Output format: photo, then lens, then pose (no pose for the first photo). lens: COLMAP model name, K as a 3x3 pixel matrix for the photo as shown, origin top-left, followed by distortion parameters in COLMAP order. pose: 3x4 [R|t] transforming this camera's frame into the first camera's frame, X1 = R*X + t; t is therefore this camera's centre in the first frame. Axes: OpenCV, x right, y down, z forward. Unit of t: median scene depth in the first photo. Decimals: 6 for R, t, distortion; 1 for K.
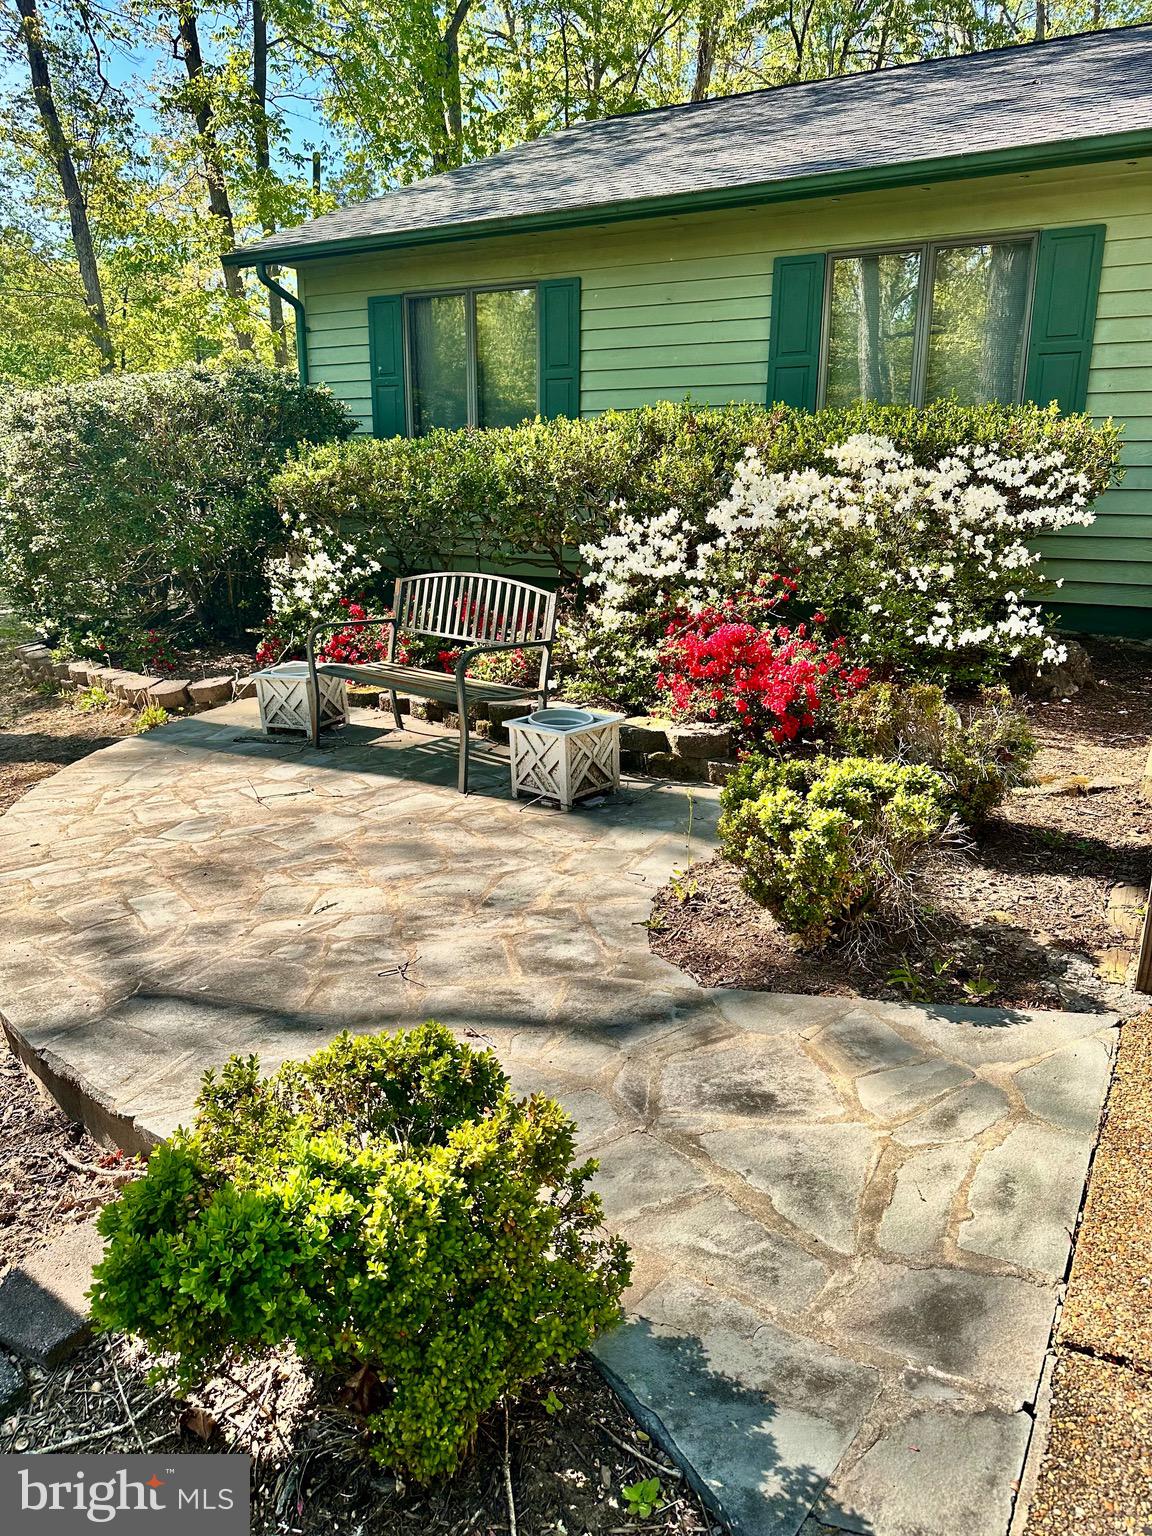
lens RADIAL K [[1056.7, 0, 576.0], [0, 1056.7, 768.0], [0, 0, 1]] dist [0.123723, -0.201468]
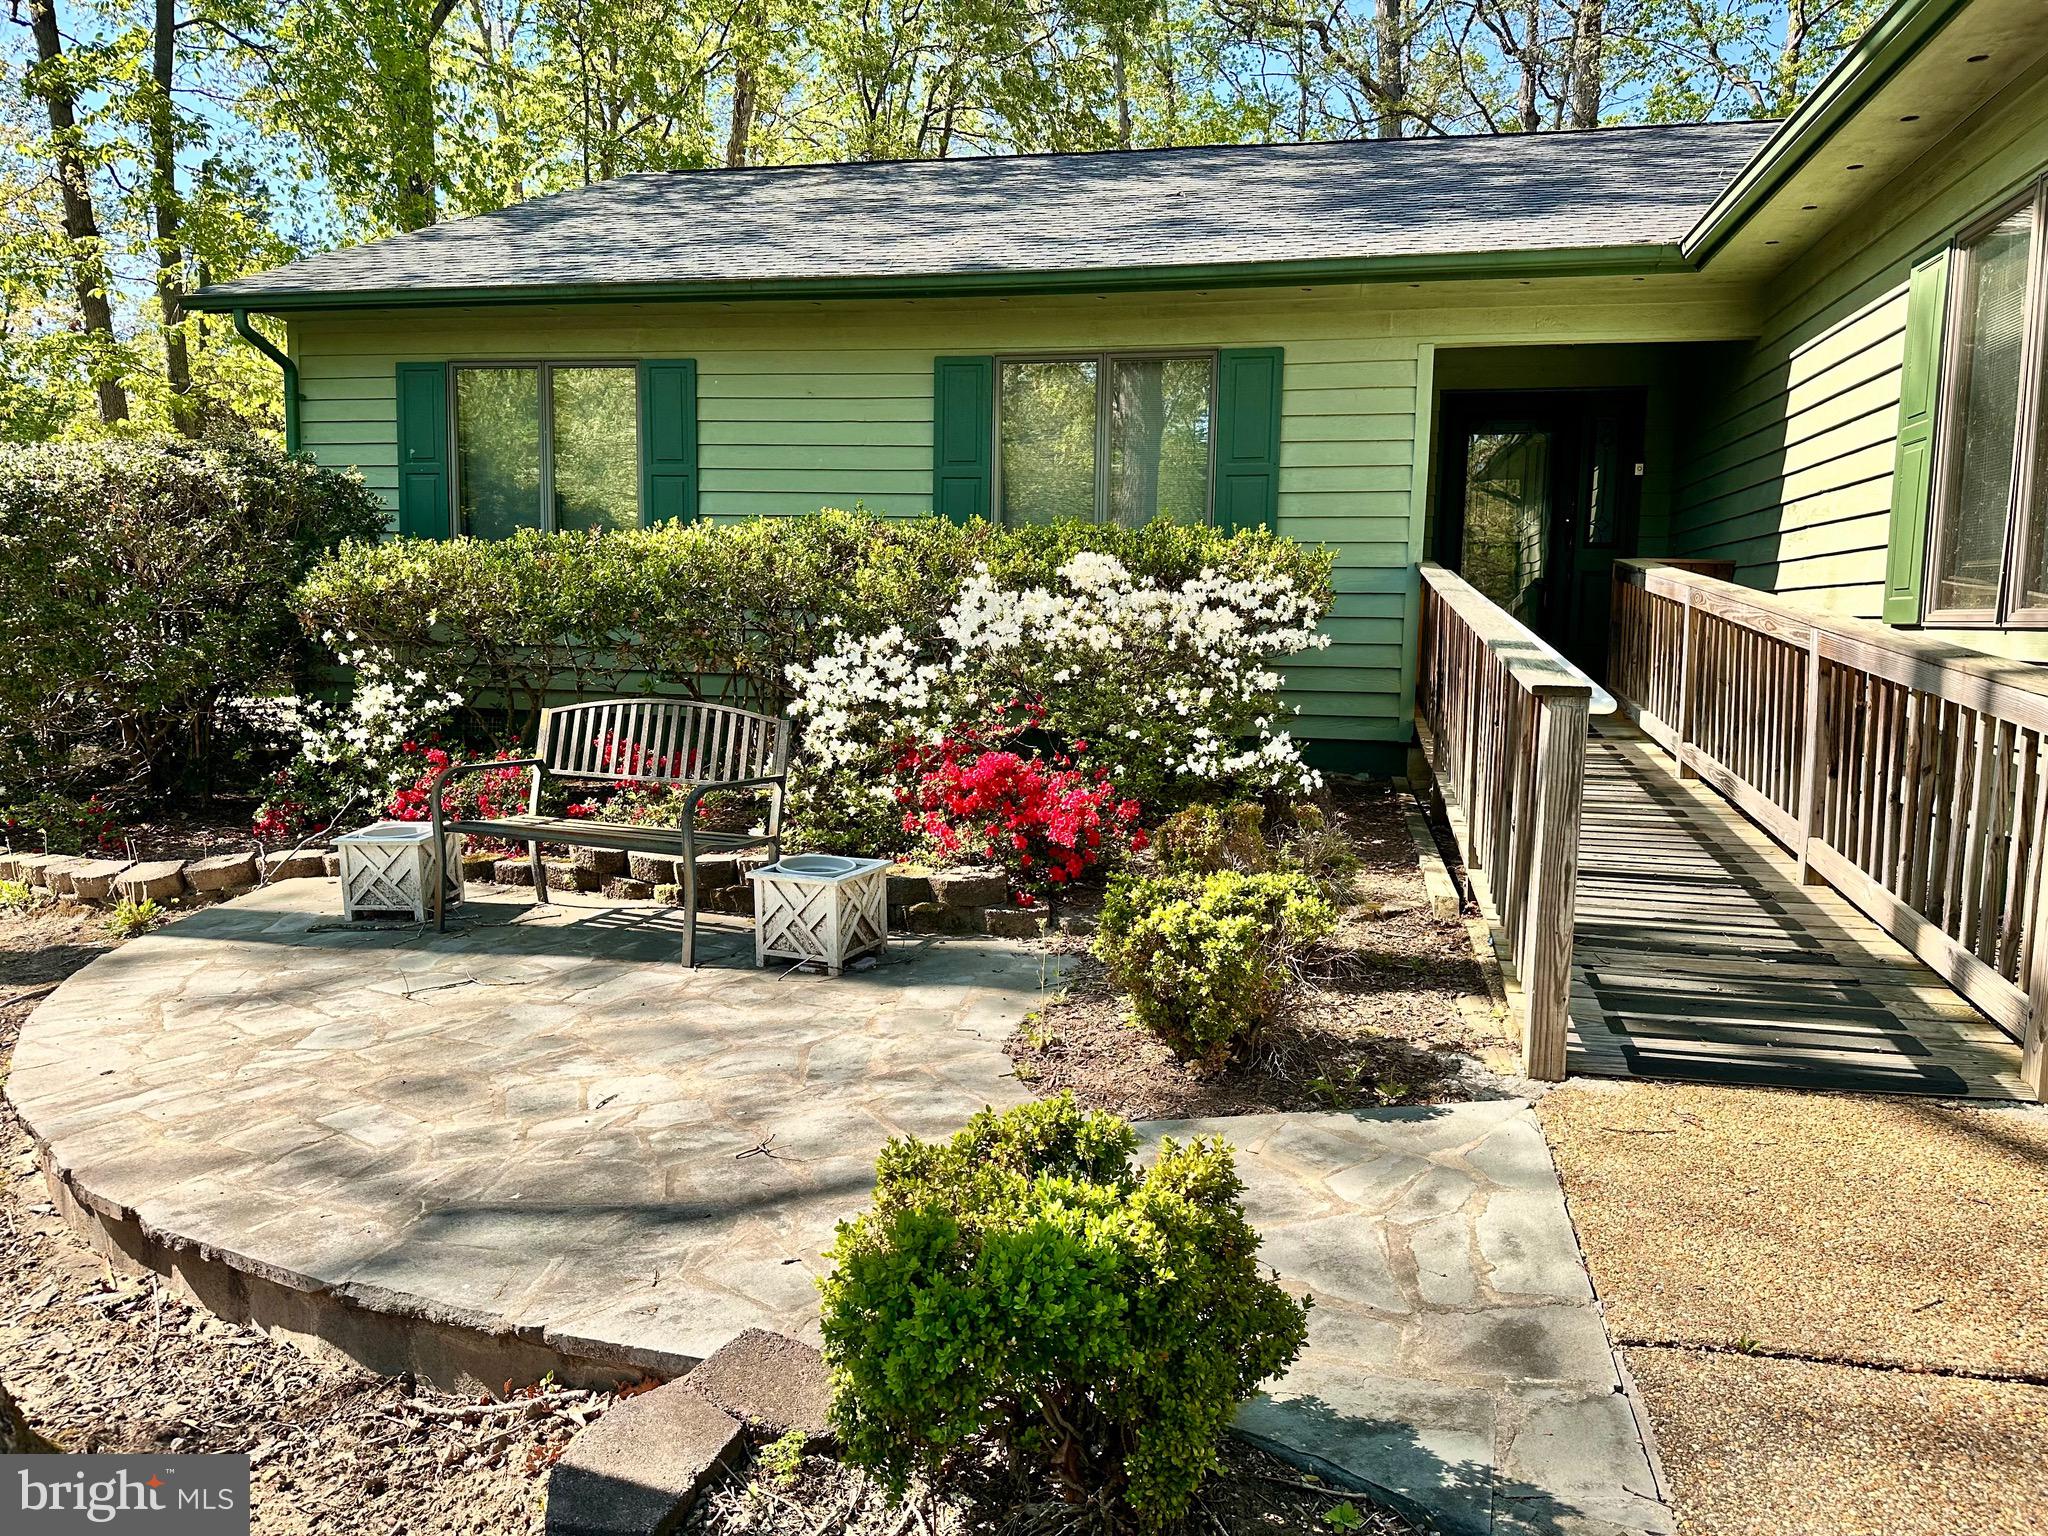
lens RADIAL K [[1409.0, 0, 1018.3], [0, 1409.0, 732.8], [0, 0, 1]] dist [0.123723, -0.201468]
pose [[0.951272, -0.013752, 0.308047, -0.173430], [0.067037, 0.984334, -0.163073, 0.036013], [-0.300979, 0.175777, 0.937291, -0.090014]]
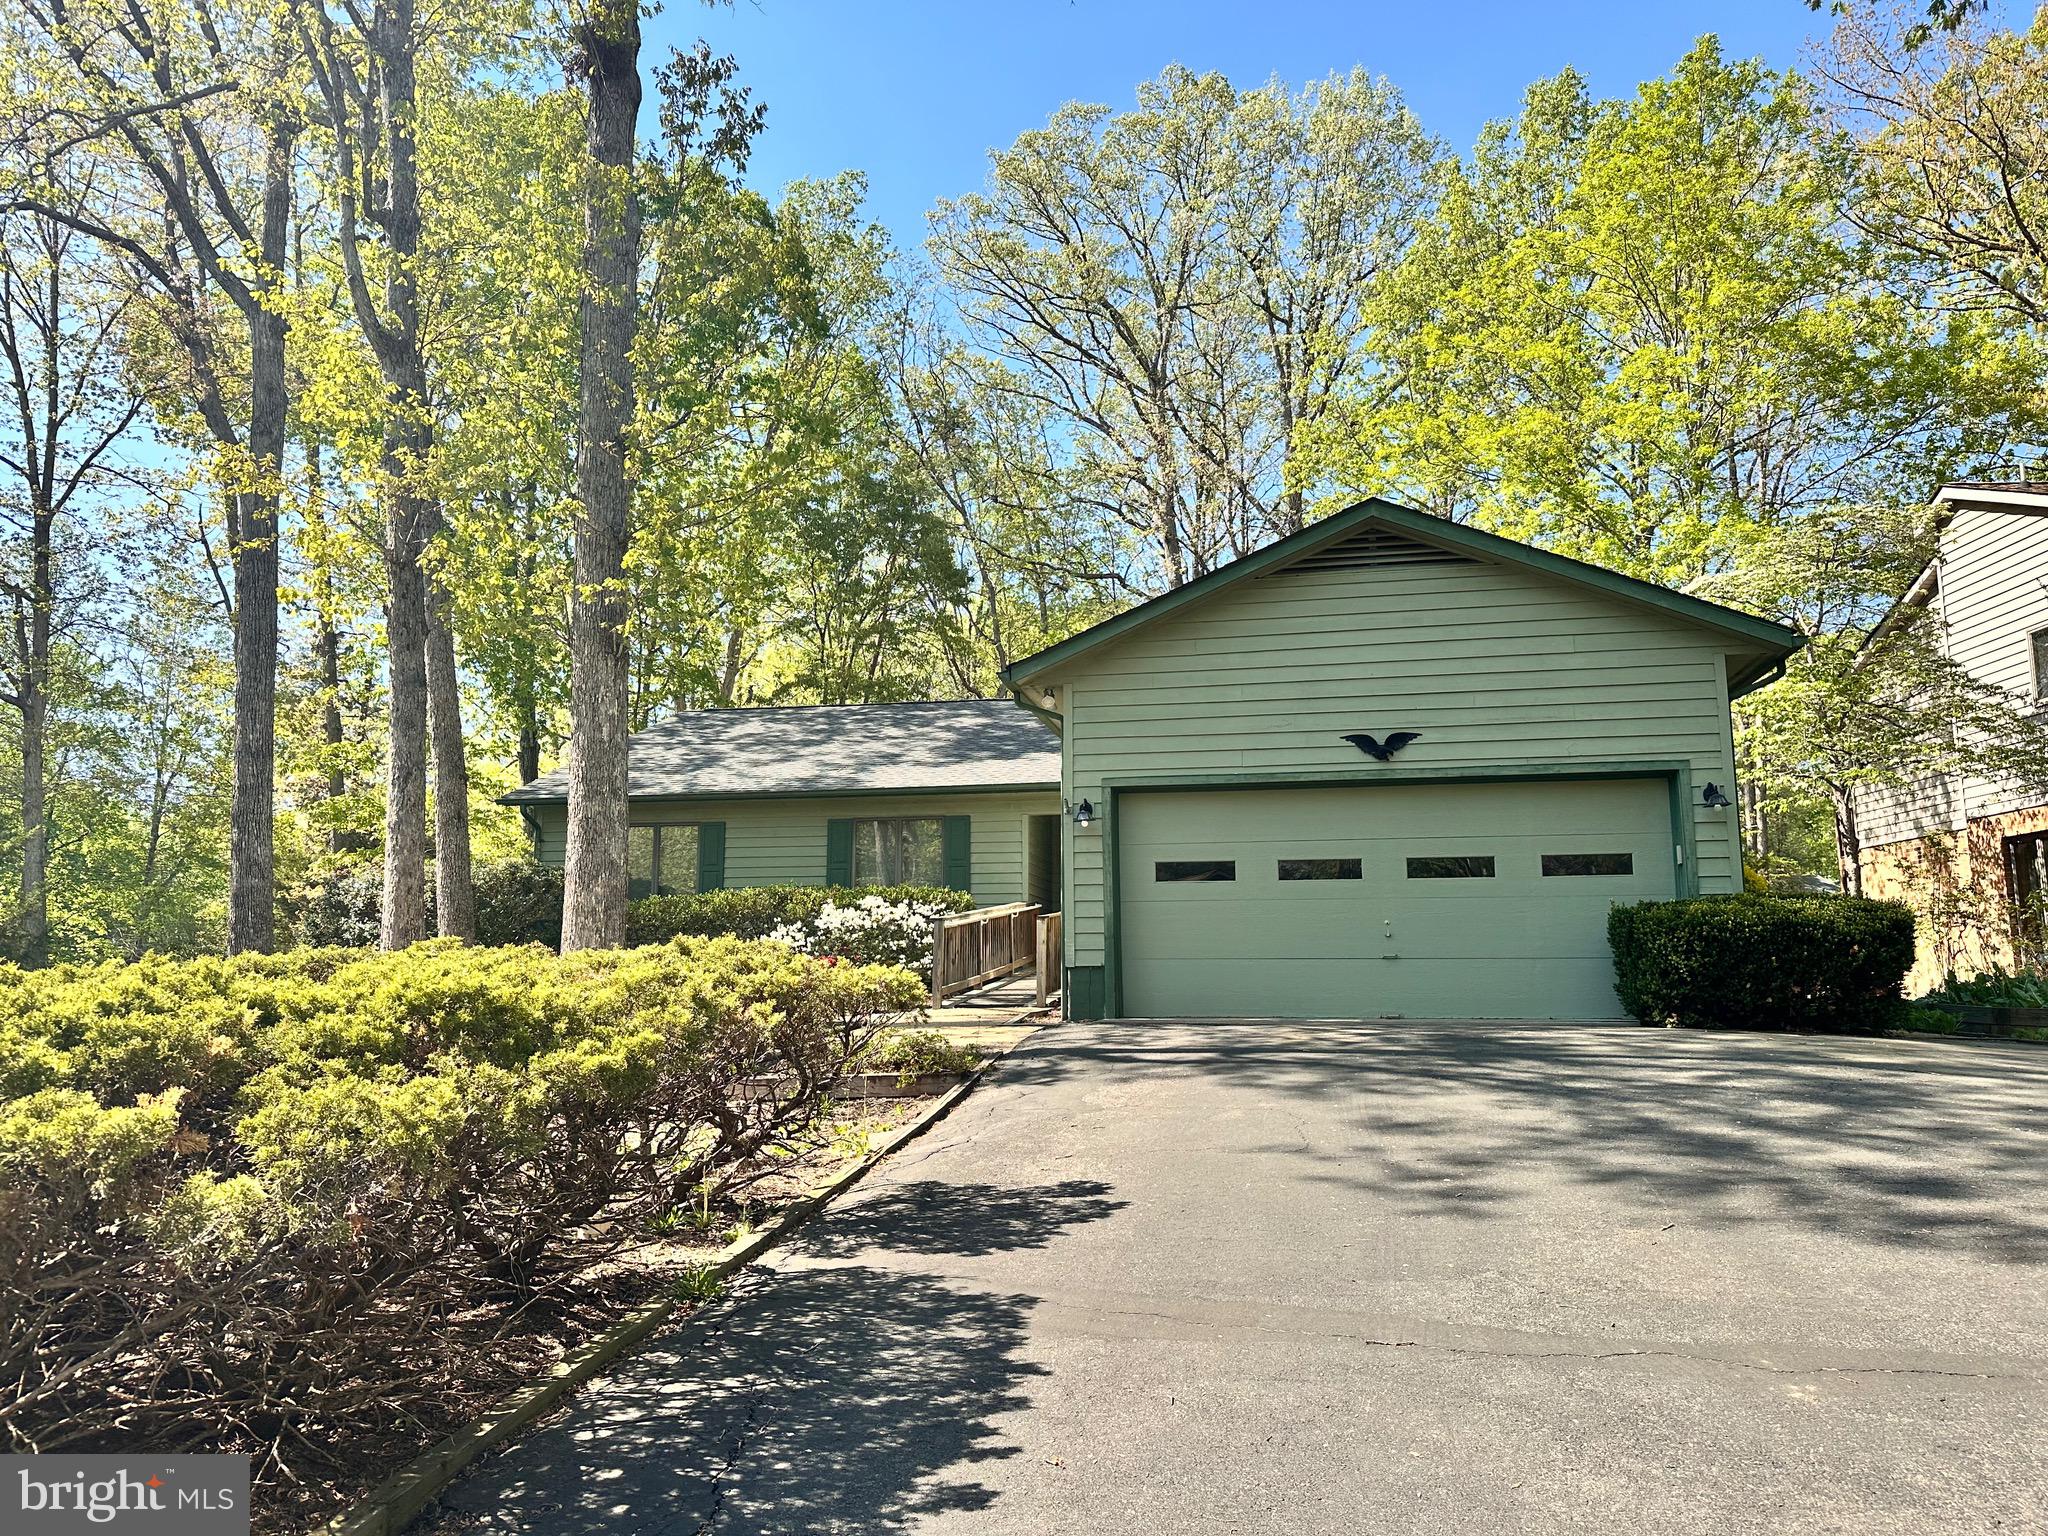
lens RADIAL K [[1409.0, 0, 1018.3], [0, 1409.0, 732.8], [0, 0, 1]] dist [0.123723, -0.201468]
pose [[0.942583, 0.056016, 0.329241, -0.562384], [0.091858, 0.904328, -0.416837, 0.816859], [-0.321092, 0.423147, 0.847259, -2.250610]]
